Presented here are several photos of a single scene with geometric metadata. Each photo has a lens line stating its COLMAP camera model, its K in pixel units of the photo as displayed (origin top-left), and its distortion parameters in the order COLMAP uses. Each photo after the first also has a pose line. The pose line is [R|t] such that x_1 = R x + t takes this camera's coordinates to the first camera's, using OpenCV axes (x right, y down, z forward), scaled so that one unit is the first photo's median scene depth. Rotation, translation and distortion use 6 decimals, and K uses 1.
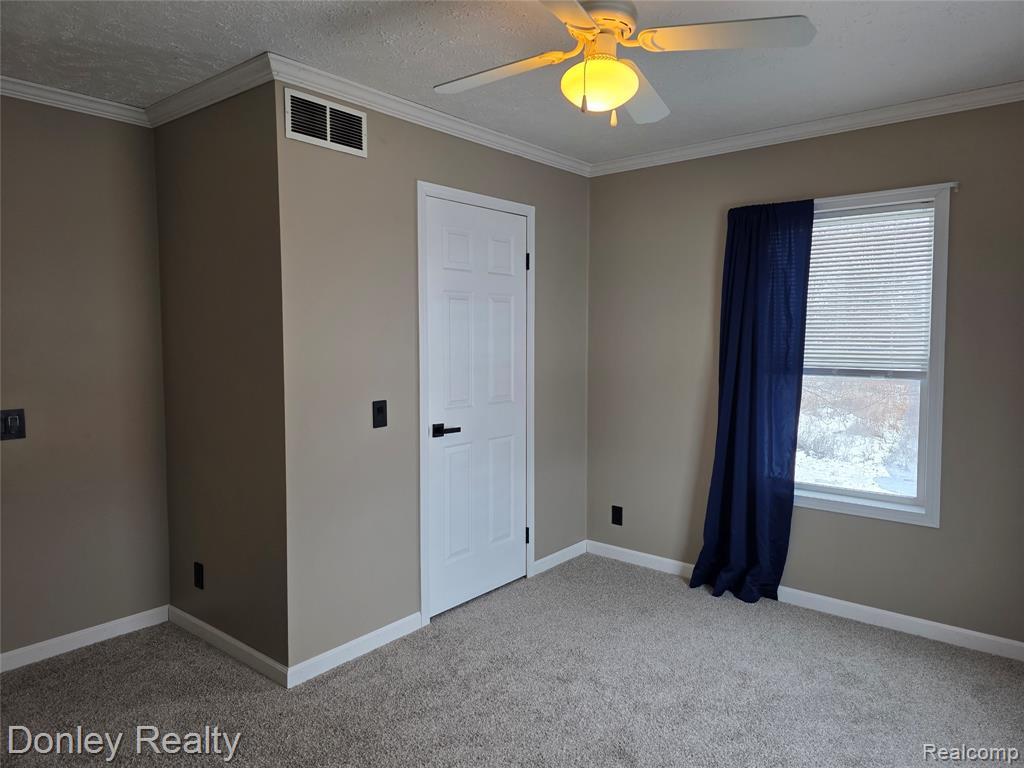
lens RADIAL K [[700.1, 0, 512.0], [0, 700.1, 384.0], [0, 0, 1]] dist [0.043586, -0.001780]
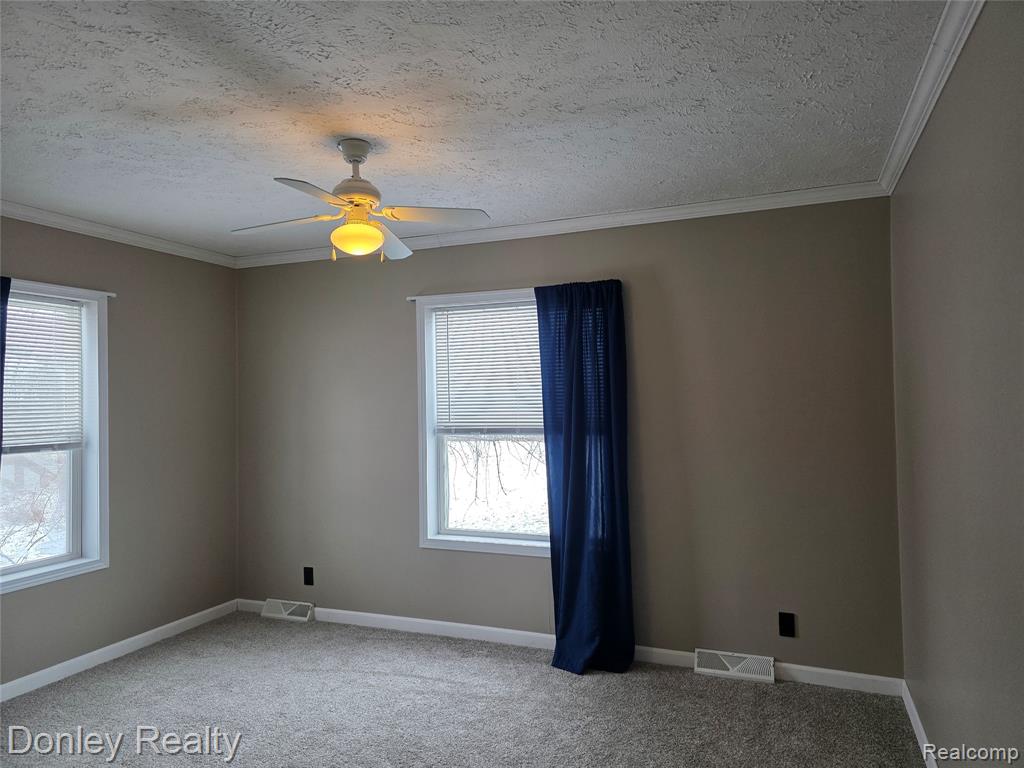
lens RADIAL K [[668.4, 0, 512.0], [0, 668.4, 384.0], [0, 0, 1]] dist [-0.006388, -0.003062]
pose [[-0.289834, 0.033247, 0.956499, -0.715466], [0.100894, 0.994889, -0.004009, -0.037199], [-0.951744, 0.095343, -0.291707, 0.641129]]
